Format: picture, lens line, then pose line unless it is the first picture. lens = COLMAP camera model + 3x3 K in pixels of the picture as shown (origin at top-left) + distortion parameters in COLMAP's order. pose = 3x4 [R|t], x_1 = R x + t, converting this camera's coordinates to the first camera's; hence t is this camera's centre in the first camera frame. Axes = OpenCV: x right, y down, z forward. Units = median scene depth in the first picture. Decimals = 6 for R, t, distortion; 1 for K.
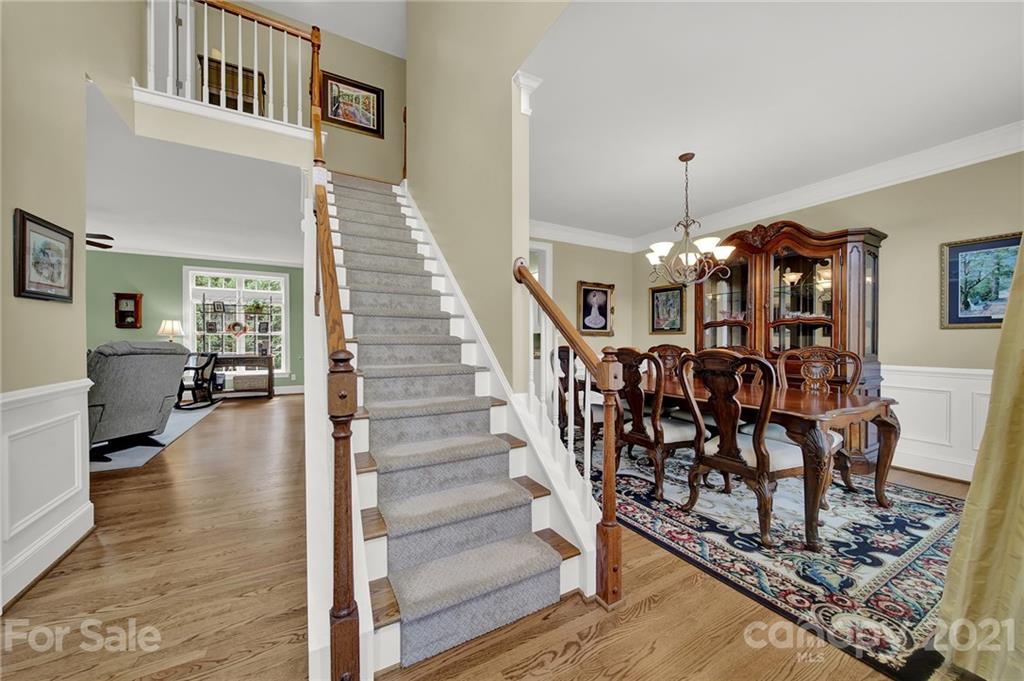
lens RADIAL K [[366.2, 0, 514.1], [0, 366.2, 342.8], [0, 0, 1]] dist [-0.006534, 0.000370]
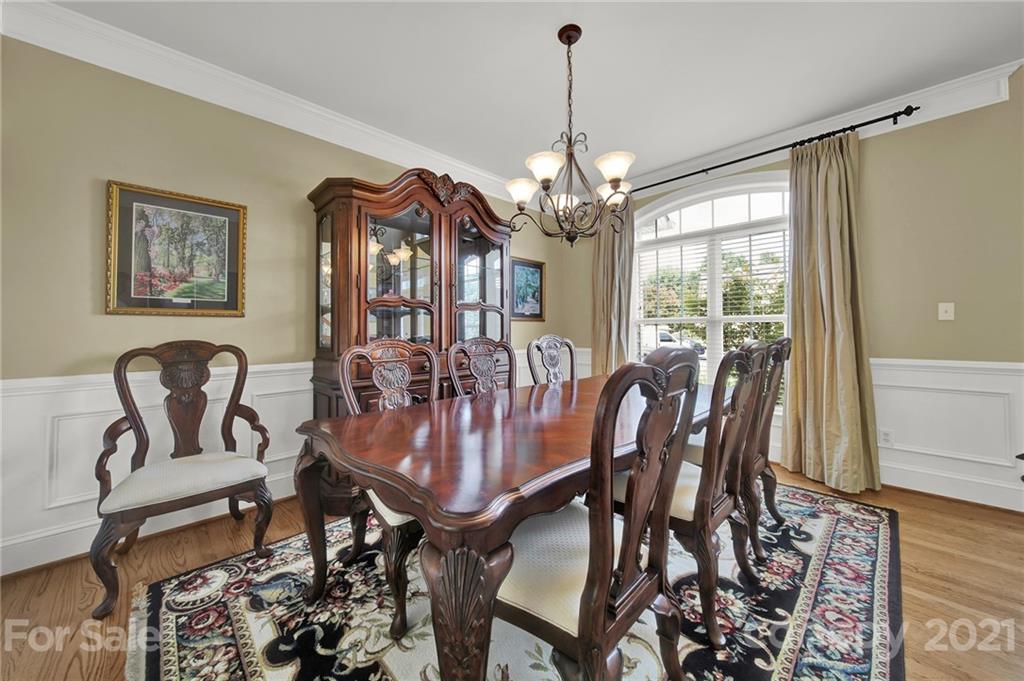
lens RADIAL K [[366.2, 0, 512.1], [0, 366.2, 332.0], [0, 0, 1]] dist [-0.006534, 0.000370]
pose [[-0.245176, 0.001669, 0.969477, -0.139629], [0.010615, 0.999943, 0.000963, -0.007095], [-0.969420, 0.010527, -0.245180, 1.878397]]
